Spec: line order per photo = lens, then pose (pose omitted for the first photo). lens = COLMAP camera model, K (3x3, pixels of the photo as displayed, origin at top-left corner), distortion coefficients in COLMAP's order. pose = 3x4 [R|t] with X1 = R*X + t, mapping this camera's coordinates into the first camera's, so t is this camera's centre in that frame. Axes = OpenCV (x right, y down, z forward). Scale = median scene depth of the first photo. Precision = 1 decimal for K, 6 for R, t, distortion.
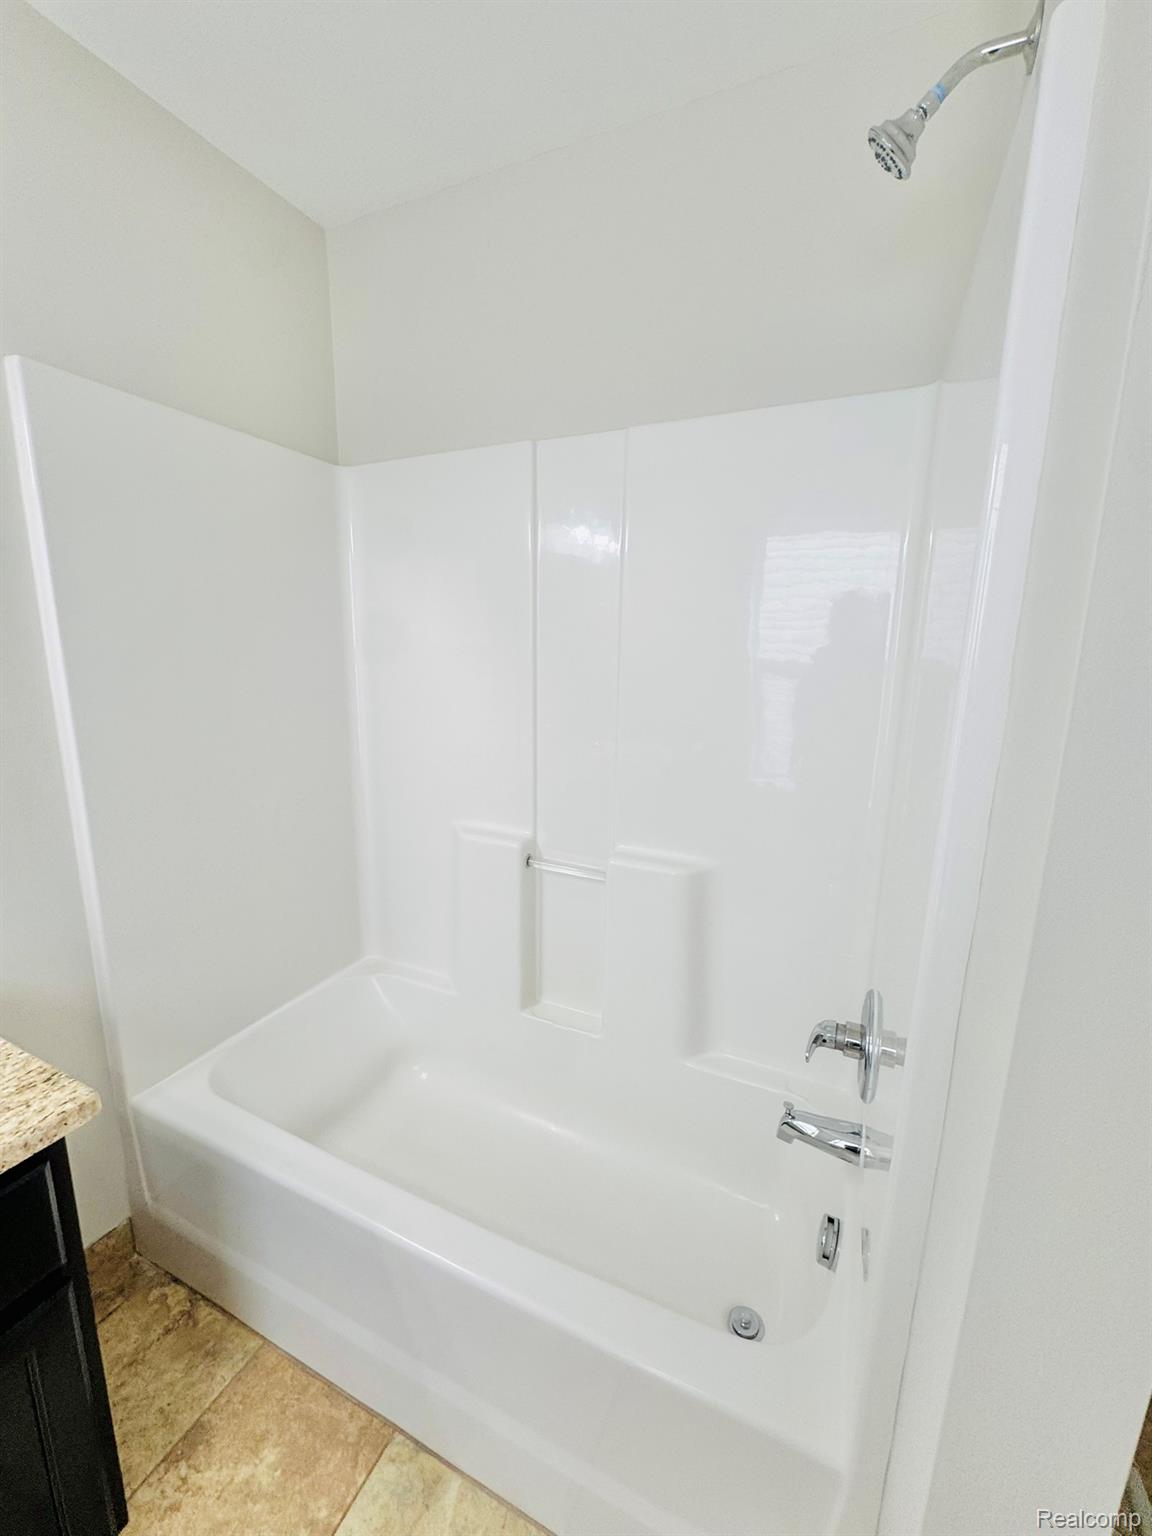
lens RADIAL K [[609.5, 0, 578.8], [0, 609.5, 767.9], [0, 0, 1]] dist [-0.005591, 0.000664]
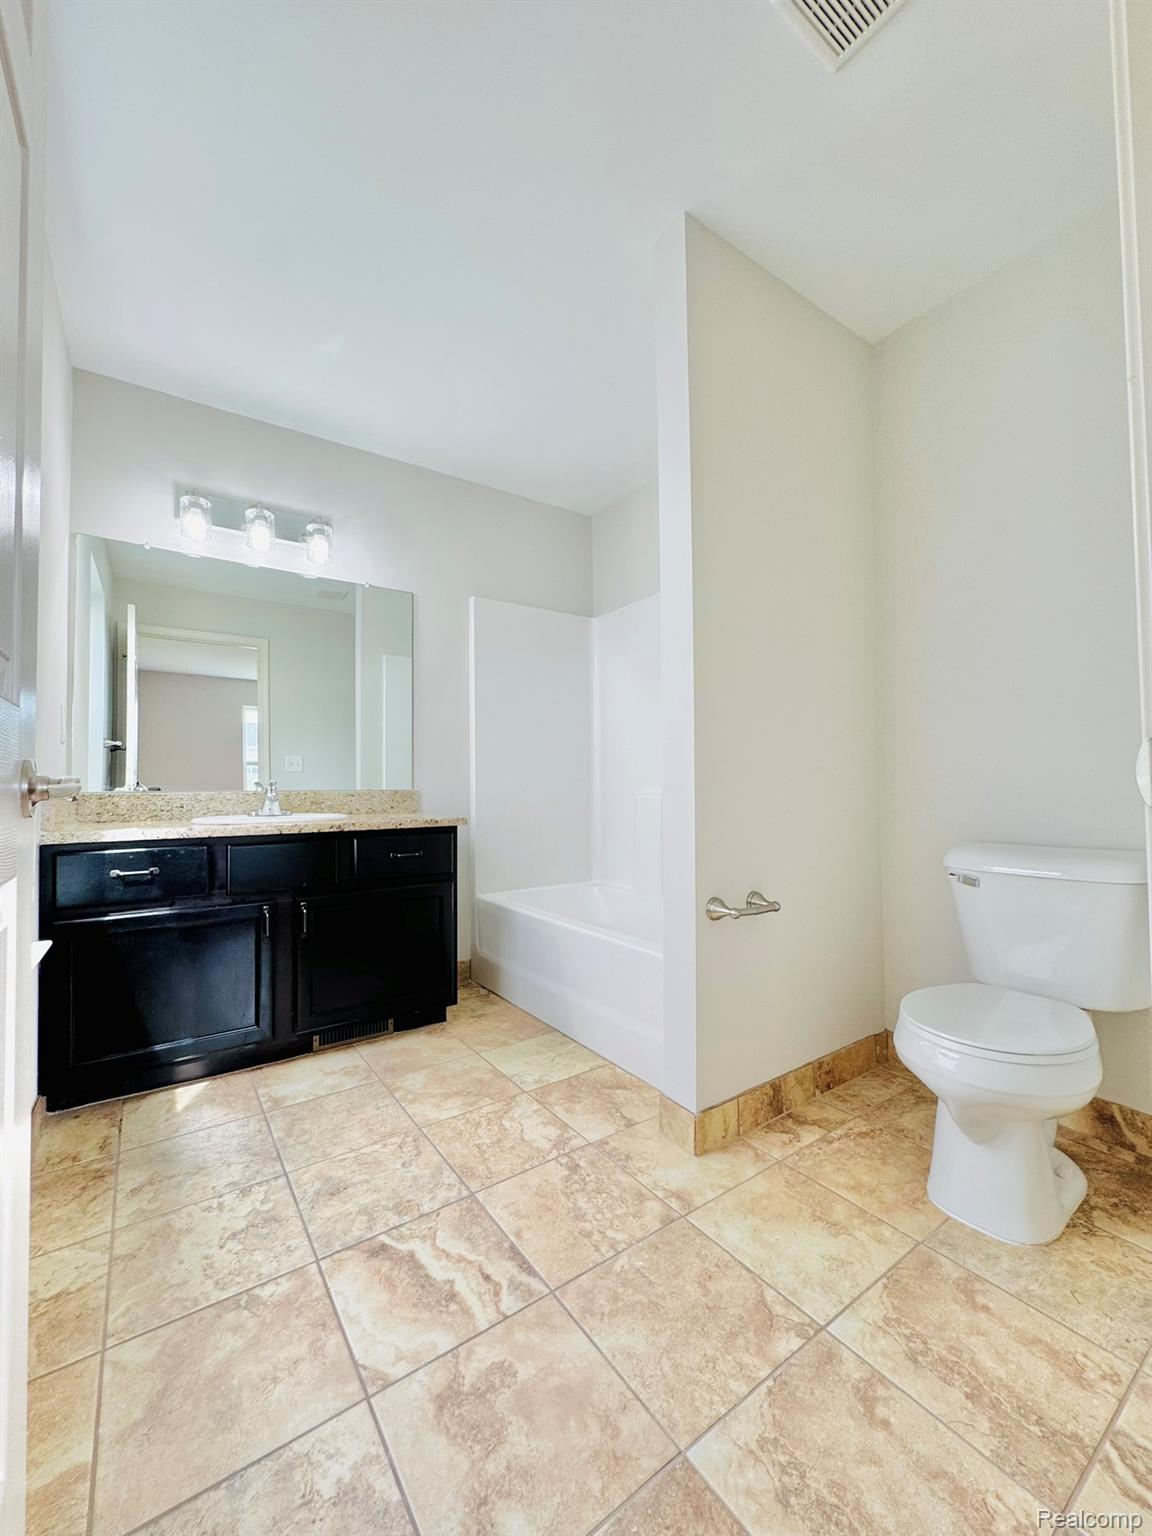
lens RADIAL K [[609.5, 0, 576.5], [0, 609.5, 769.1], [0, 0, 1]] dist [-0.005591, 0.000664]
pose [[0.860914, -0.040159, -0.507163, 0.692393], [-0.076093, 0.975502, -0.206412, 0.506227], [0.503027, 0.216294, 0.836768, -0.746793]]
